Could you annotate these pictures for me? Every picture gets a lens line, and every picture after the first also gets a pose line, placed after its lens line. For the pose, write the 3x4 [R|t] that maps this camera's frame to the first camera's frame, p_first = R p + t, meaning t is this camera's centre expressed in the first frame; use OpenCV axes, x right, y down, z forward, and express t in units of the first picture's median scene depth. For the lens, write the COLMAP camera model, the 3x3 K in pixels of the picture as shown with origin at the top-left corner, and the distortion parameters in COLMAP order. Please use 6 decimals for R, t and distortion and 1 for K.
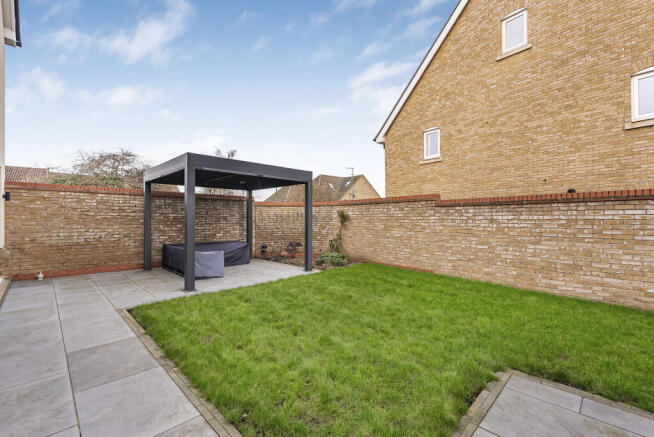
lens RADIAL K [[298.9, 0, 327.0], [0, 298.9, 218.5], [0, 0, 1]] dist [-0.001296, -0.000238]
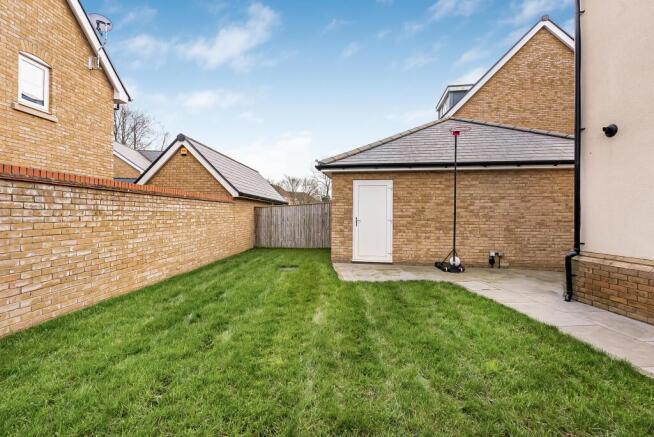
lens RADIAL K [[298.9, 0, 327.0], [0, 298.9, 218.5], [0, 0, 1]] dist [-0.001296, -0.000238]
pose [[-0.761339, -0.011425, 0.648253, -0.307027], [-0.005695, 0.999924, 0.010934, 0.011977], [-0.648328, 0.004632, -0.761347, 1.214063]]
